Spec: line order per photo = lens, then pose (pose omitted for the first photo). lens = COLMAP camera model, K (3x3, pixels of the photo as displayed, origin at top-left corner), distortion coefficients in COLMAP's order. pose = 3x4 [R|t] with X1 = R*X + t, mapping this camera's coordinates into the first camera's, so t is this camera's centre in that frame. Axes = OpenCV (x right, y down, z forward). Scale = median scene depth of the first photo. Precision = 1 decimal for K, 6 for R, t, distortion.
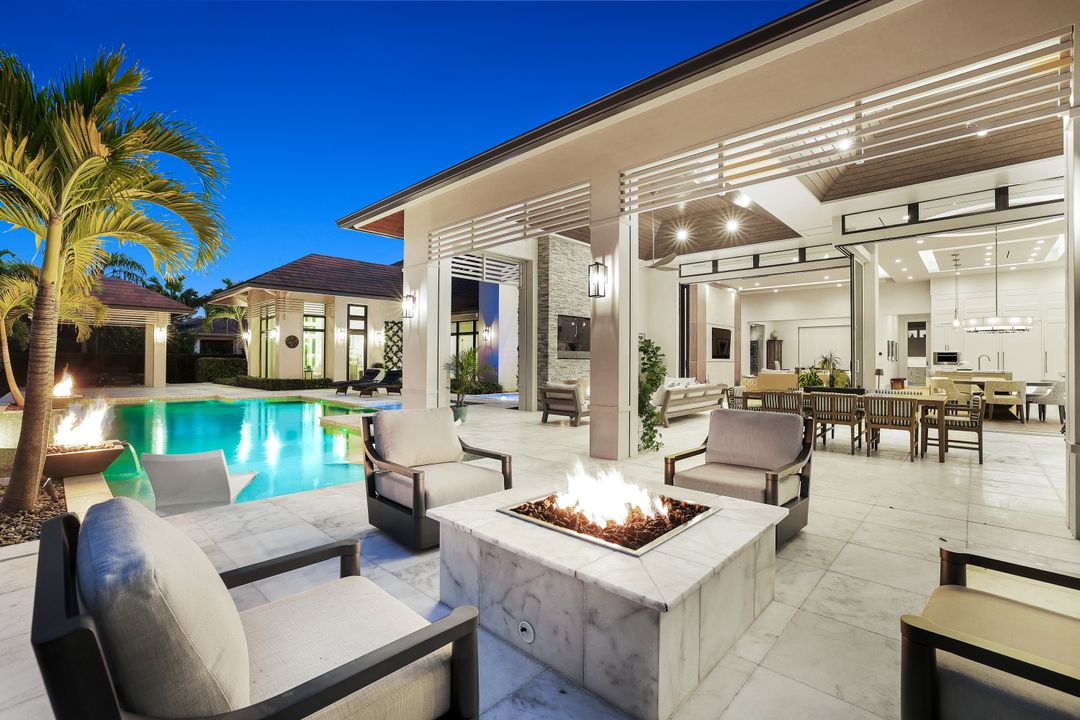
lens RADIAL K [[473.8, 0, 535.5], [0, 473.8, 357.9], [0, 0, 1]] dist [-0.023523, 0.000722]
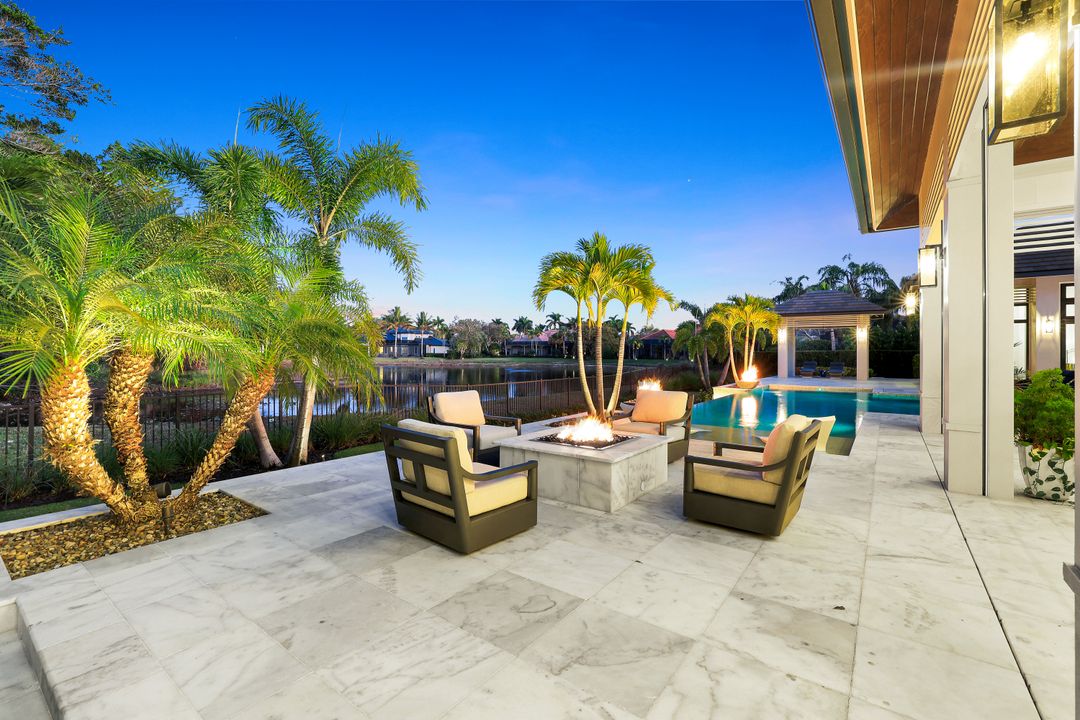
lens RADIAL K [[473.8, 0, 537.4], [0, 473.8, 356.2], [0, 0, 1]] dist [-0.023523, 0.000722]
pose [[0.121245, 0.002194, -0.992620, 0.248663], [0.005381, 0.999981, 0.002867, -0.004312], [0.992608, -0.005689, 0.121231, 0.065518]]
